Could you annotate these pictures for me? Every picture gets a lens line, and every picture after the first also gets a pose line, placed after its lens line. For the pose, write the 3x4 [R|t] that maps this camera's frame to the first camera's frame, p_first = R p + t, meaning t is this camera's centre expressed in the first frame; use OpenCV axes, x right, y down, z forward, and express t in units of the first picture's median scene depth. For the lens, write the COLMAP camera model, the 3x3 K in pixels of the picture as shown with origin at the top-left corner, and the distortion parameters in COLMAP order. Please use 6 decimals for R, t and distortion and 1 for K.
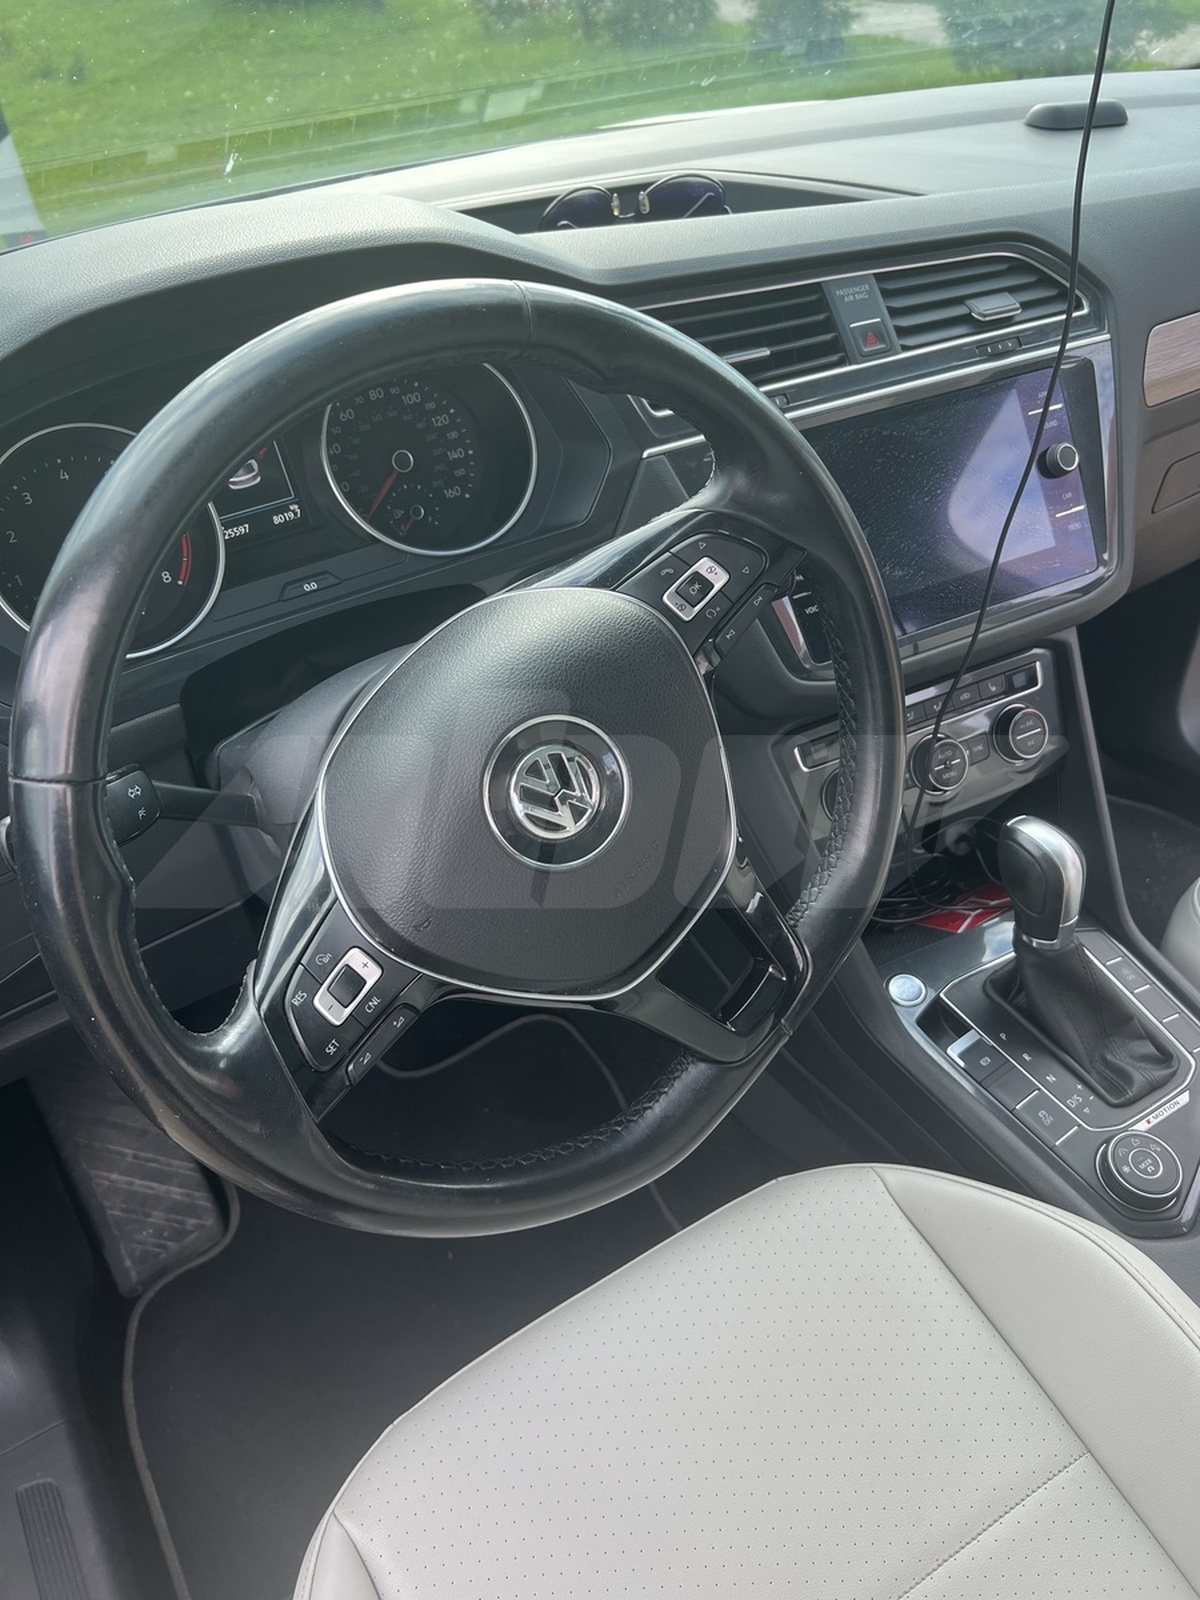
lens RADIAL K [[1208.5, 0, 612.7], [0, 1208.5, 805.0], [0, 0, 1]] dist [0.024339, -0.027290]
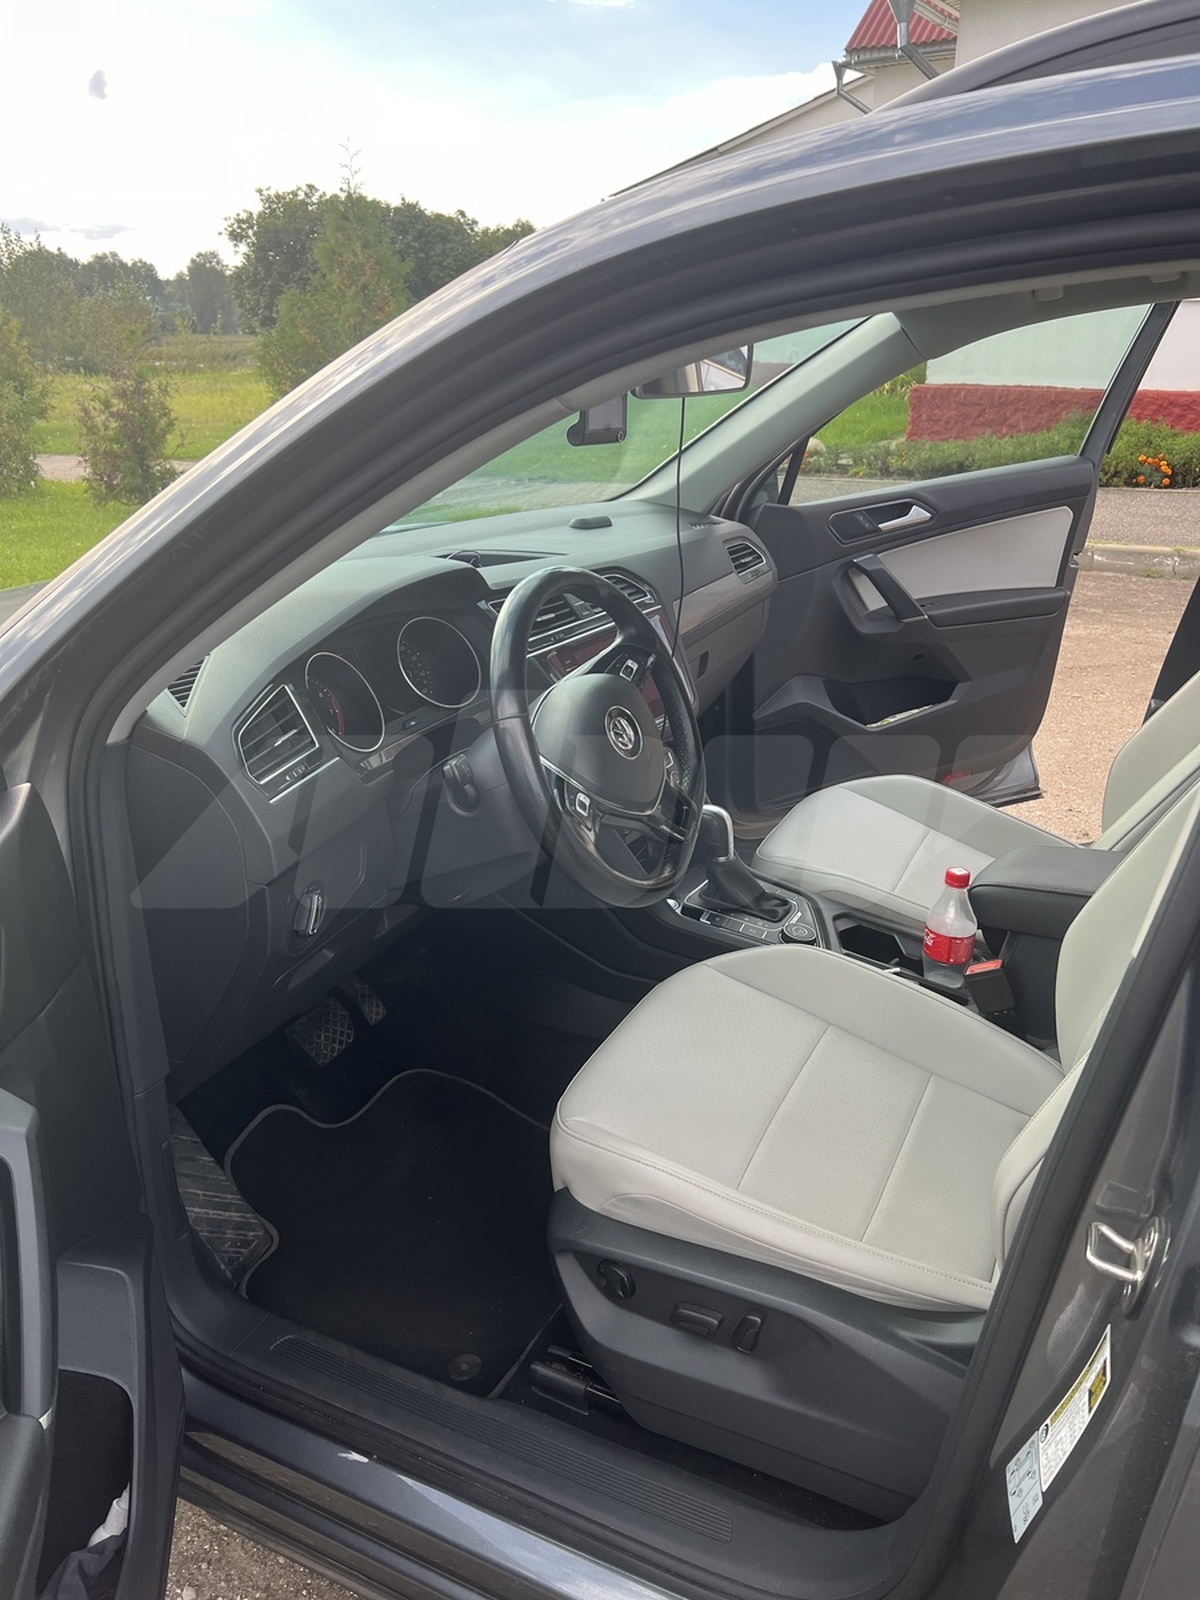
lens RADIAL K [[1208.5, 0, 592.7], [0, 1208.5, 807.6], [0, 0, 1]] dist [0.024339, -0.027290]
pose [[0.860312, -0.148352, 0.487704, -0.870461], [0.287666, 0.931115, -0.224215, 0.439801], [-0.420846, 0.333191, 0.843725, -0.730671]]
